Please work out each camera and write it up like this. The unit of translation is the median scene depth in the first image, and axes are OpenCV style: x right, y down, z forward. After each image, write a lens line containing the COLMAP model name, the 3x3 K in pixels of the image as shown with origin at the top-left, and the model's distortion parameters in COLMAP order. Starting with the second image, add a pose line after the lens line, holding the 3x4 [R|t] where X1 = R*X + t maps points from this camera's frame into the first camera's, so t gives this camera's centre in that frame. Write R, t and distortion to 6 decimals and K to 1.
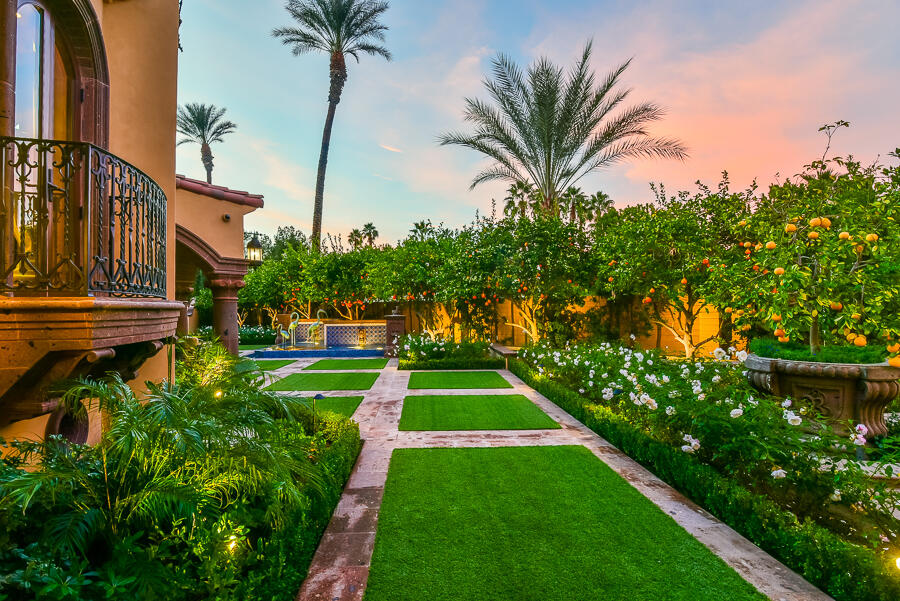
lens RADIAL K [[436.6, 0, 448.2], [0, 436.6, 304.2], [0, 0, 1]] dist [-0.021018, 0.001410]
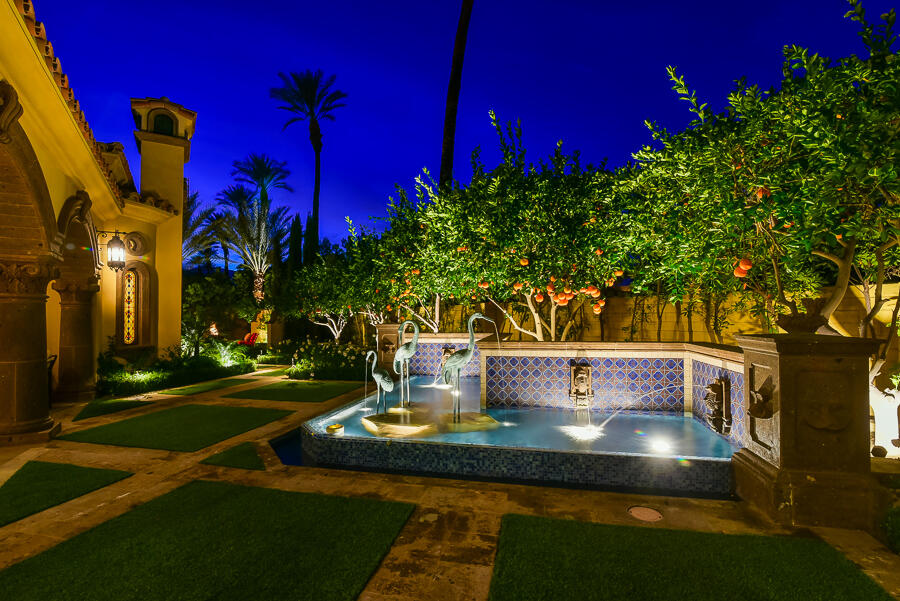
lens RADIAL K [[436.6, 0, 448.2], [0, 436.6, 304.2], [0, 0, 1]] dist [-0.021018, 0.001410]
pose [[0.965643, -0.001852, -0.259867, -0.085969], [-0.003711, 0.999774, -0.020915, 0.005080], [0.259847, 0.021160, 0.965418, 0.251115]]
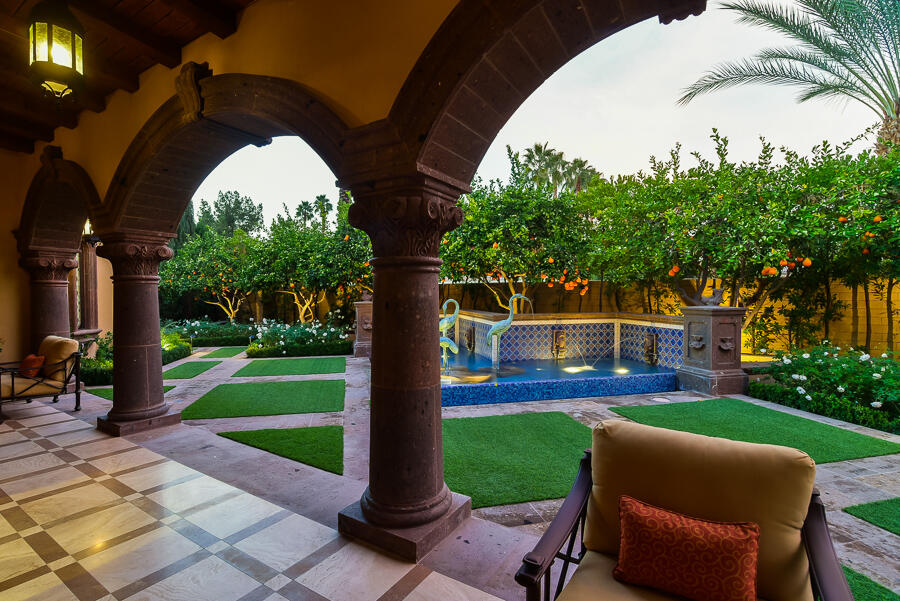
lens RADIAL K [[436.6, 0, 448.2], [0, 436.6, 304.2], [0, 0, 1]] dist [-0.021018, 0.001410]
pose [[0.982695, -0.001817, 0.185222, -0.177701], [-0.004015, 0.999508, 0.031109, 0.003115], [-0.185187, -0.031314, 0.982204, 0.199541]]
